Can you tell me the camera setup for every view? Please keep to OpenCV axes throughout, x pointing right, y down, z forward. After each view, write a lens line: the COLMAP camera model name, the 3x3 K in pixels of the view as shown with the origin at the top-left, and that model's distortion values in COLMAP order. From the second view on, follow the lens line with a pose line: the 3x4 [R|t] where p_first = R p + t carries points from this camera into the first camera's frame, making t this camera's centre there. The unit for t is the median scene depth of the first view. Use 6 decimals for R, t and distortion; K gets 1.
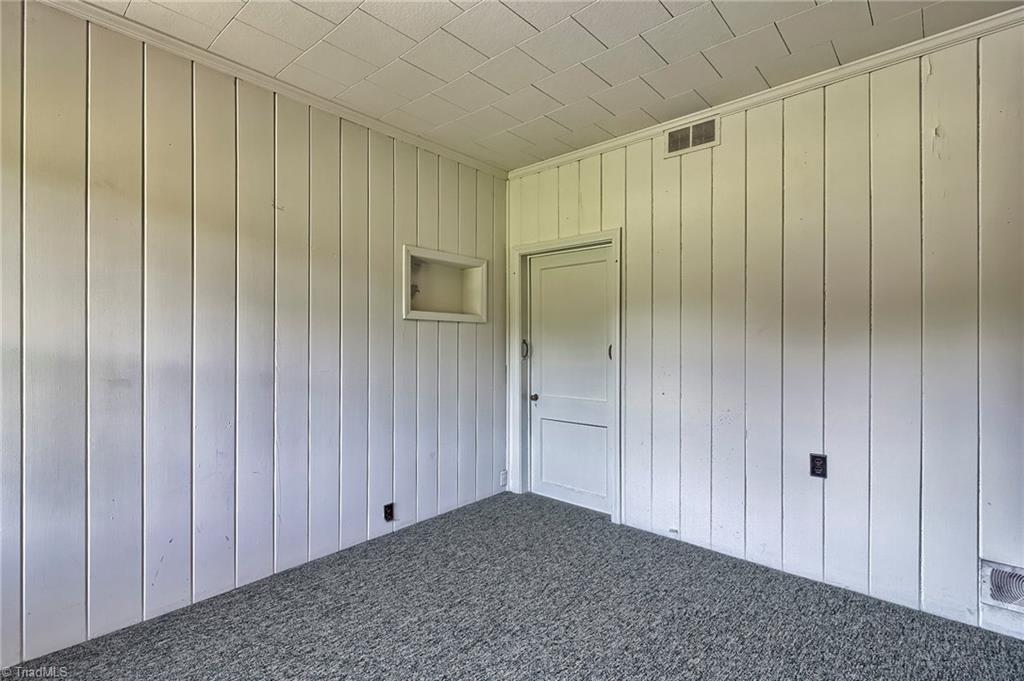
lens RADIAL K [[476.6, 0, 508.8], [0, 476.6, 344.2], [0, 0, 1]] dist [0.003155, 0.000413]
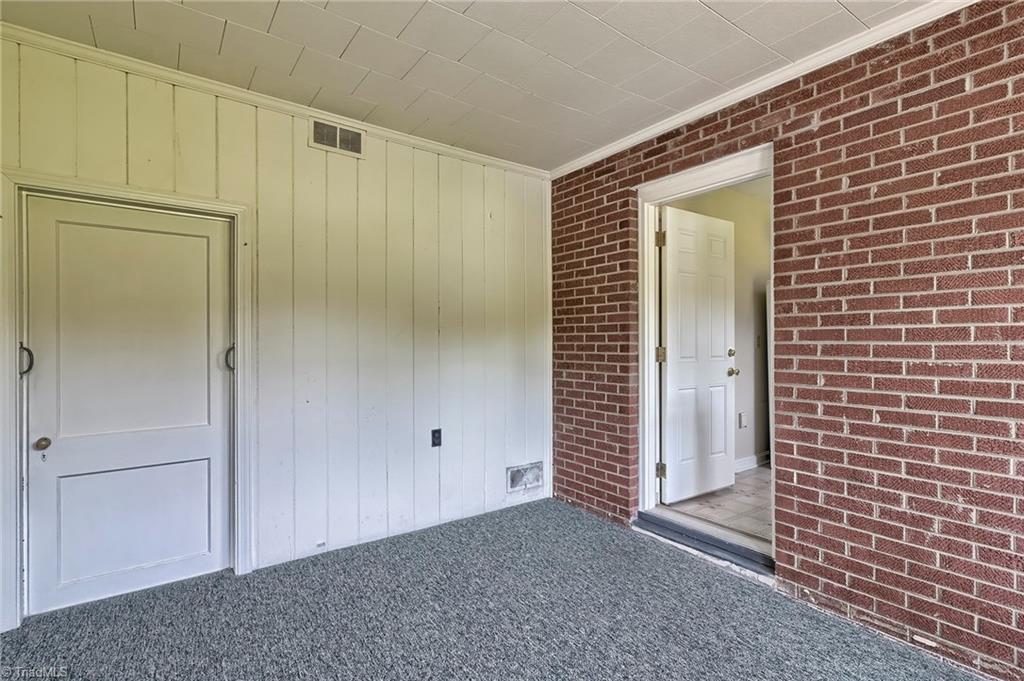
lens RADIAL K [[476.6, 0, 512.2], [0, 476.6, 342.4], [0, 0, 1]] dist [0.003155, 0.000413]
pose [[0.202284, -0.001948, 0.979325, -0.517838], [0.003694, 0.999992, 0.001226, -0.010155], [-0.979320, 0.003370, 0.202290, 0.448421]]
